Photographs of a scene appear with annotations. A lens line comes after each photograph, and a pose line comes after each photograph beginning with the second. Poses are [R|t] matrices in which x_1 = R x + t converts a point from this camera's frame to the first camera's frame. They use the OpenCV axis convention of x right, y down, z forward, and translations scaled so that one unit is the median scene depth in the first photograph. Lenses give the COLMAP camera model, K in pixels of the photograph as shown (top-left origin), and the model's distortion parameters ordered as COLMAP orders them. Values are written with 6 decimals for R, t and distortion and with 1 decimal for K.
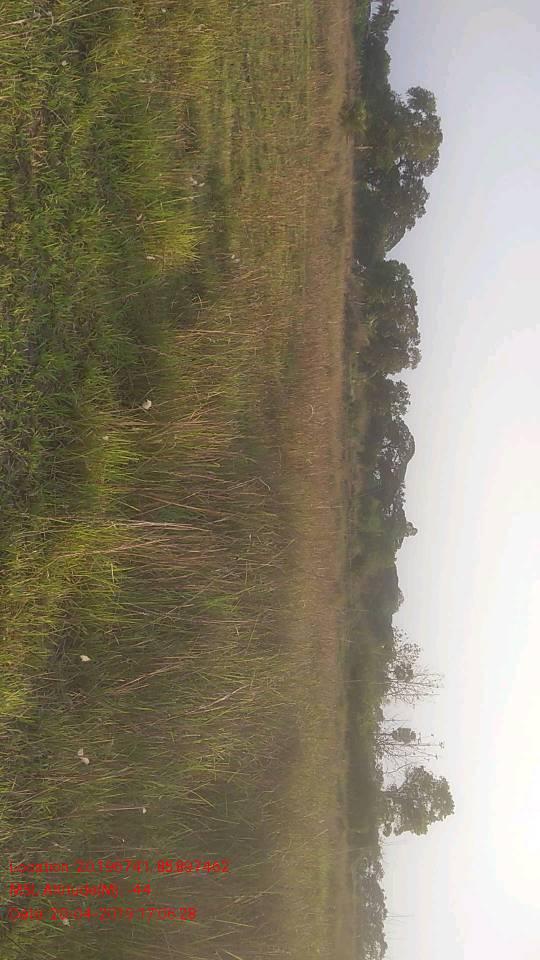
lens RADIAL K [[787.1, 0, 276.9], [0, 787.1, 479.4], [0, 0, 1]] dist [0.070415, -0.103760]
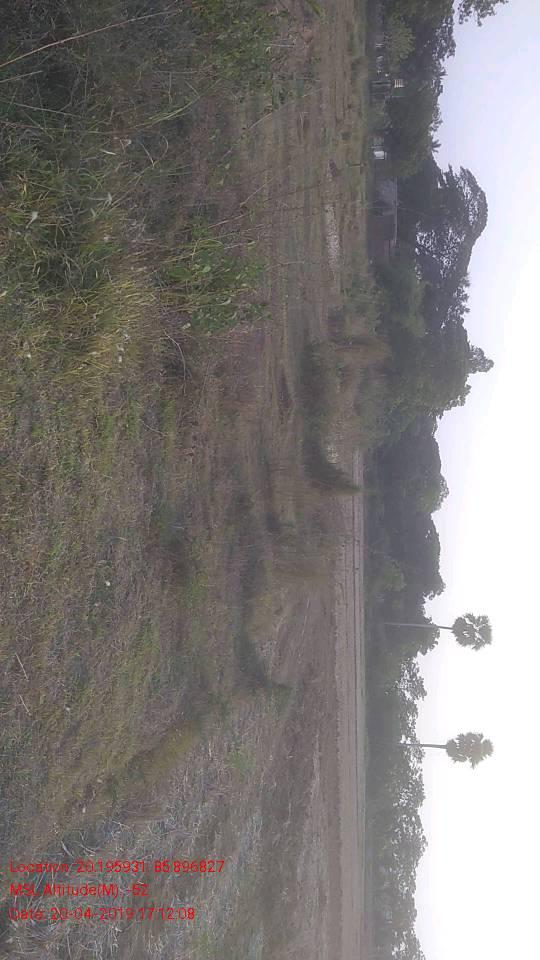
lens RADIAL K [[787.1, 0, 263.3], [0, 787.1, 480.3], [0, 0, 1]] dist [0.070415, -0.103760]
pose [[0.998773, -0.009550, -0.048599, 0.060741], [0.015741, 0.991564, 0.128659, 0.093947], [0.046960, -0.129266, 0.990497, 0.575244]]
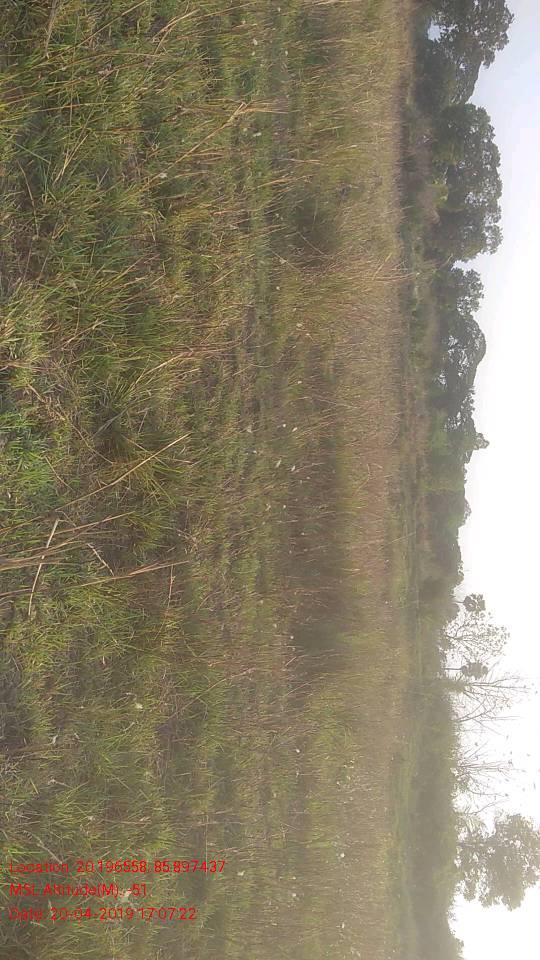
lens RADIAL K [[787.1, 0, 270.0], [0, 787.1, 480.3], [0, 0, 1]] dist [0.070415, -0.103760]
pose [[0.996046, -0.023440, -0.085691, 0.011041], [0.034126, 0.991512, 0.125454, -0.016728], [0.082023, -0.127882, 0.988392, 0.126441]]
